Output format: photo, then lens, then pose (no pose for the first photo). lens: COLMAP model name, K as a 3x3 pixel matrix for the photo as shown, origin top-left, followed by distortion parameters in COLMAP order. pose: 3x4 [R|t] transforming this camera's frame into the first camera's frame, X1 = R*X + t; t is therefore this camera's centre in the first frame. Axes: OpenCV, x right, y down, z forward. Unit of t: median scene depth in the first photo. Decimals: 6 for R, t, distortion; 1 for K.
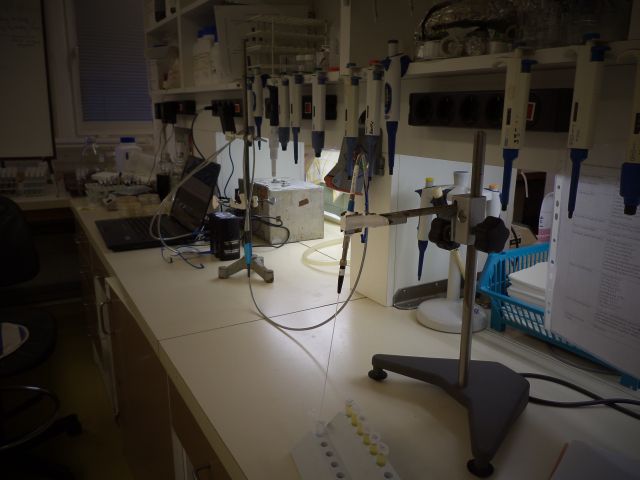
lens RADIAL K [[523.0, 0, 320.0], [0, 523.0, 240.0], [0, 0, 1]] dist [-0.017343, -0.013026]
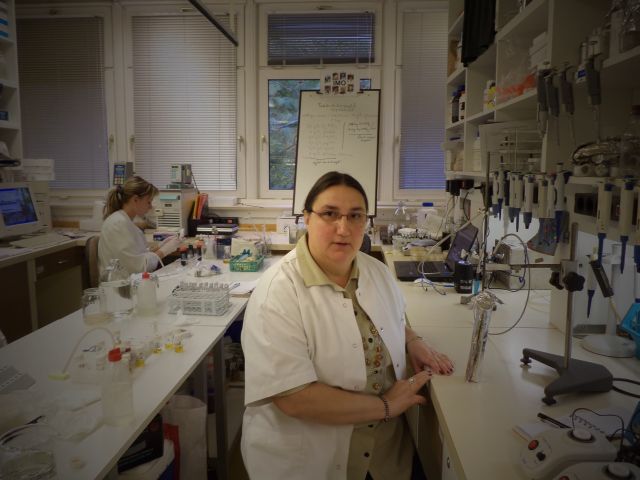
lens RADIAL K [[523.0, 0, 320.0], [0, 523.0, 240.0], [0, 0, 1]] dist [-0.017343, -0.013026]
pose [[0.834708, 0.069552, -0.546283, 0.173140], [-0.127871, 0.989358, -0.069420, 0.029650], [0.535642, 0.127799, 0.834719, -0.310804]]
